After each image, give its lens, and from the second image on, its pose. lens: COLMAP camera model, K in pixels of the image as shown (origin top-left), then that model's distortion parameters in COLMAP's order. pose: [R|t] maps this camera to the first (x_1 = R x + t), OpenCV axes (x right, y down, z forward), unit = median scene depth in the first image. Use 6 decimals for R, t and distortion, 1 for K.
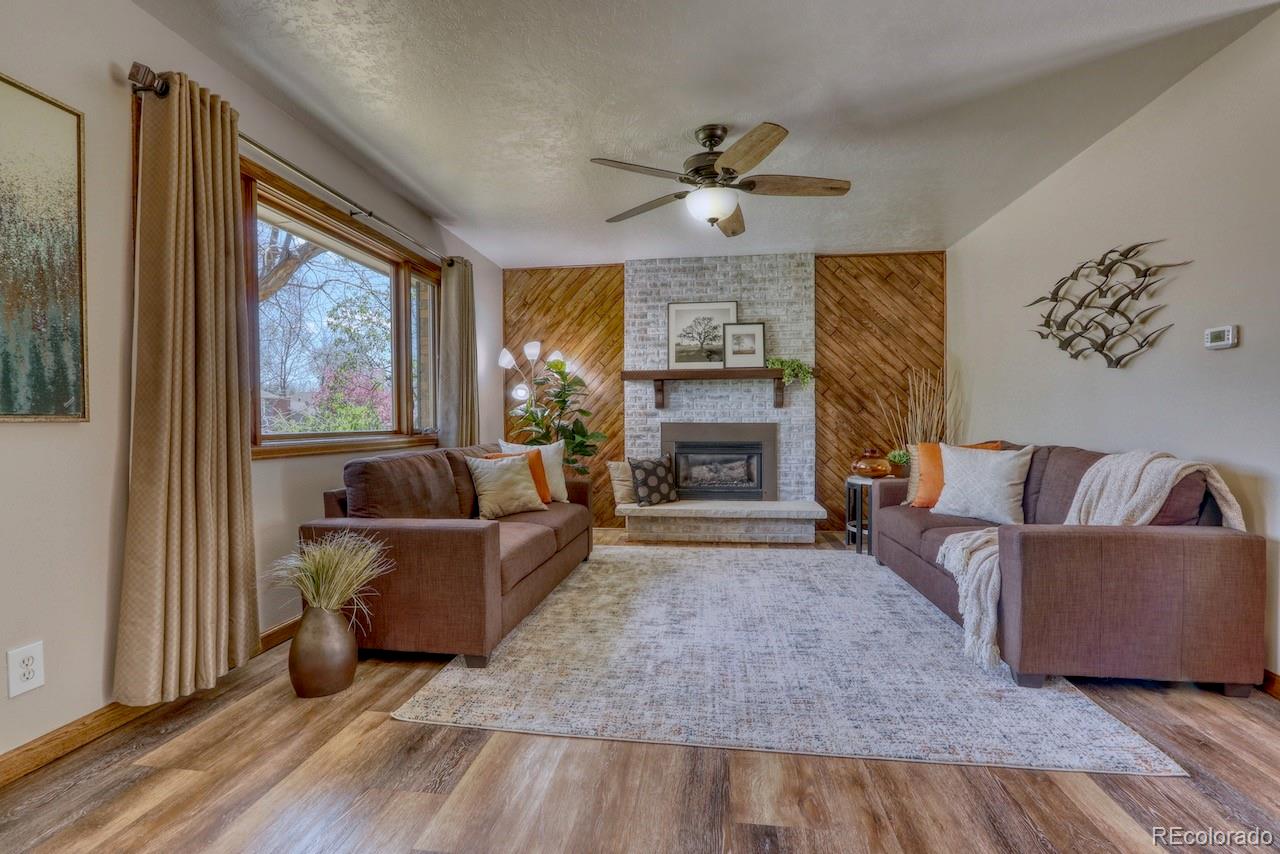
lens RADIAL K [[583.2, 0, 640.0], [0, 583.2, 427.0], [0, 0, 1]] dist [-0.026756, 0.005685]
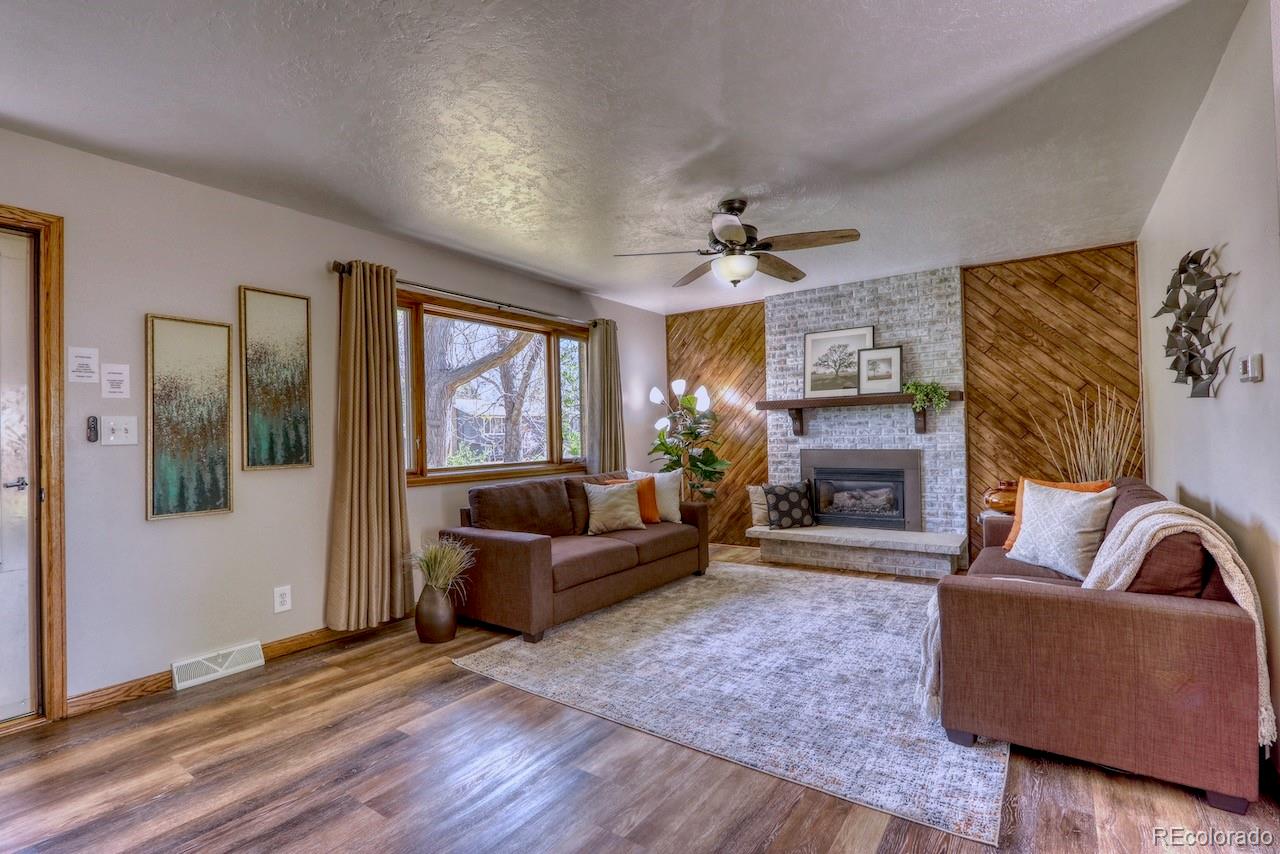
lens RADIAL K [[583.2, 0, 640.0], [0, 583.2, 427.0], [0, 0, 1]] dist [-0.026756, 0.005685]
pose [[0.887981, -0.019771, -0.459455, 0.381353], [0.010878, 0.999699, -0.021996, -0.040132], [0.459751, 0.014534, 0.887929, -0.071191]]
